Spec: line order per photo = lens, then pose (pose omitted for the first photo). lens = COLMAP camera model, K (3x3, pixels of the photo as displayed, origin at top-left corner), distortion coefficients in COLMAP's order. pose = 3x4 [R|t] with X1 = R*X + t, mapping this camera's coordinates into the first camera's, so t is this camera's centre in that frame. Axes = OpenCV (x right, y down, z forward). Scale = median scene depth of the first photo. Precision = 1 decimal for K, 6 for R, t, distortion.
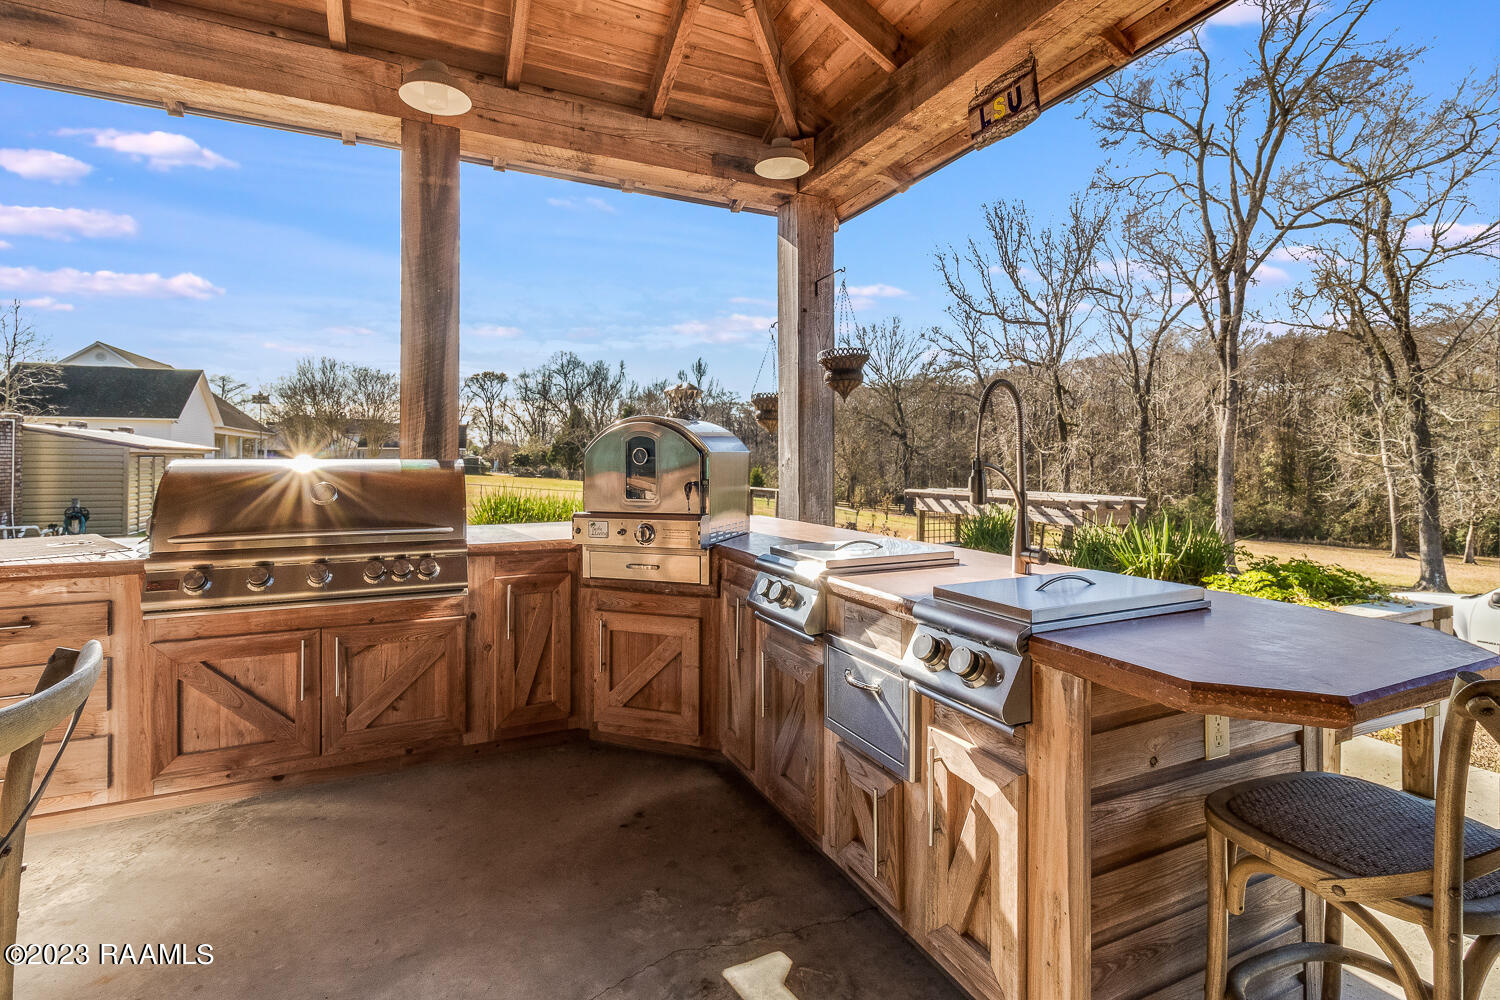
lens RADIAL K [[699.7, 0, 757.6], [0, 699.7, 480.5], [0, 0, 1]] dist [0.005206, -0.000207]
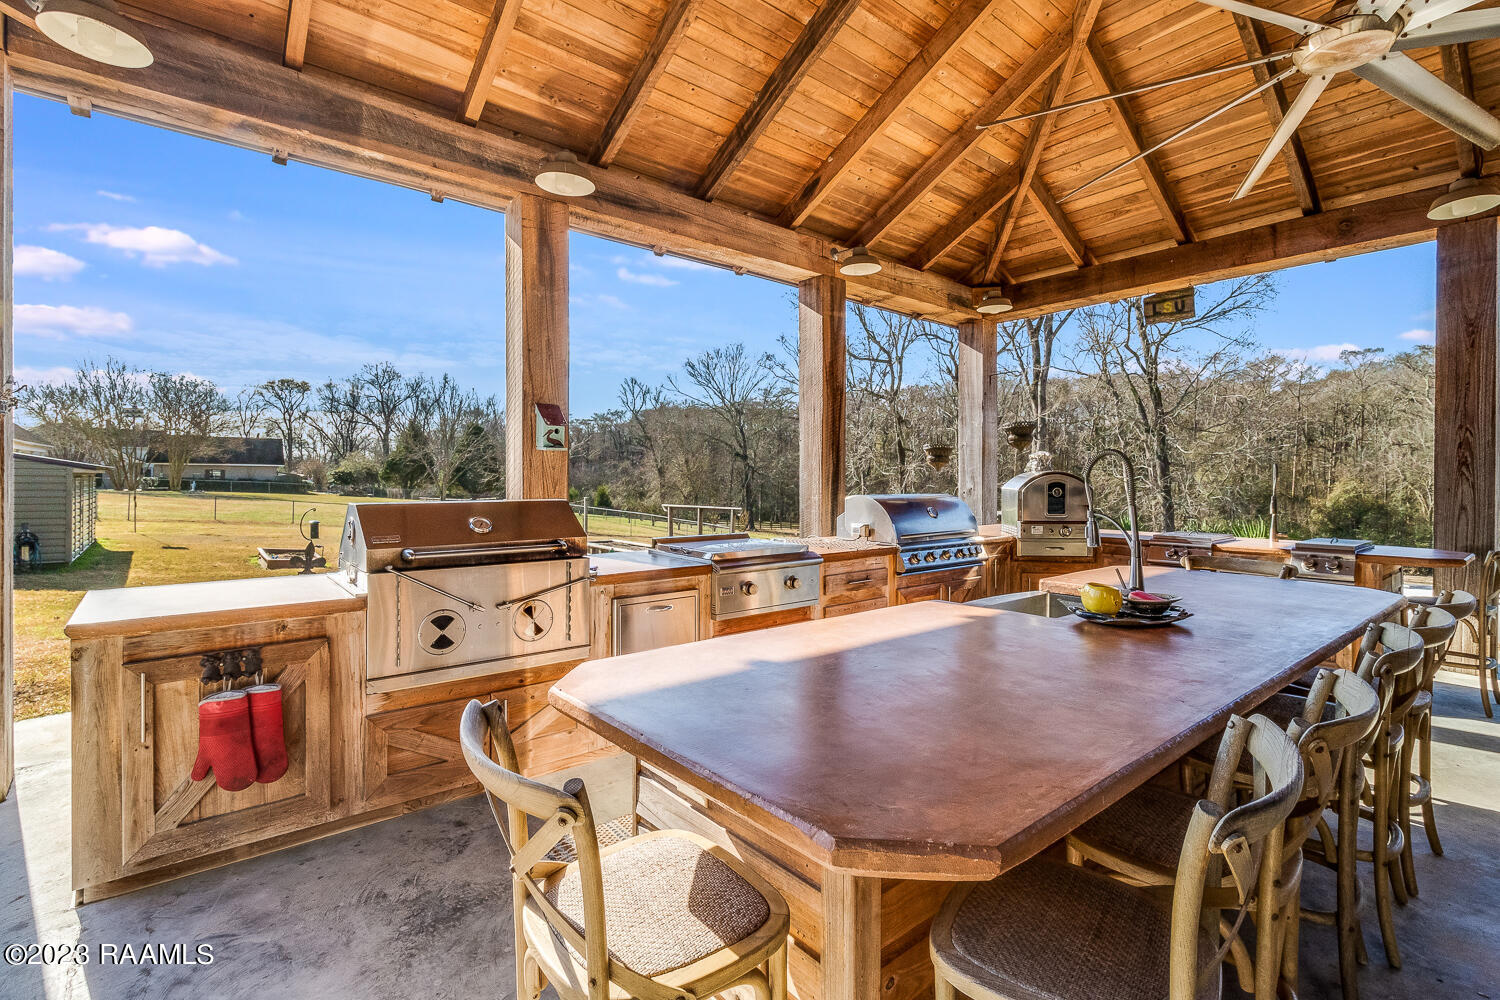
lens RADIAL K [[693.4, 0, 748.6], [0, 693.4, 489.1], [0, 0, 1]] dist [-0.005849, -0.001086]
pose [[0.969170, 0.000672, 0.246390, -0.119832], [0.002616, 0.999912, -0.013013, -0.001843], [-0.246378, 0.013257, 0.969083, -0.051994]]
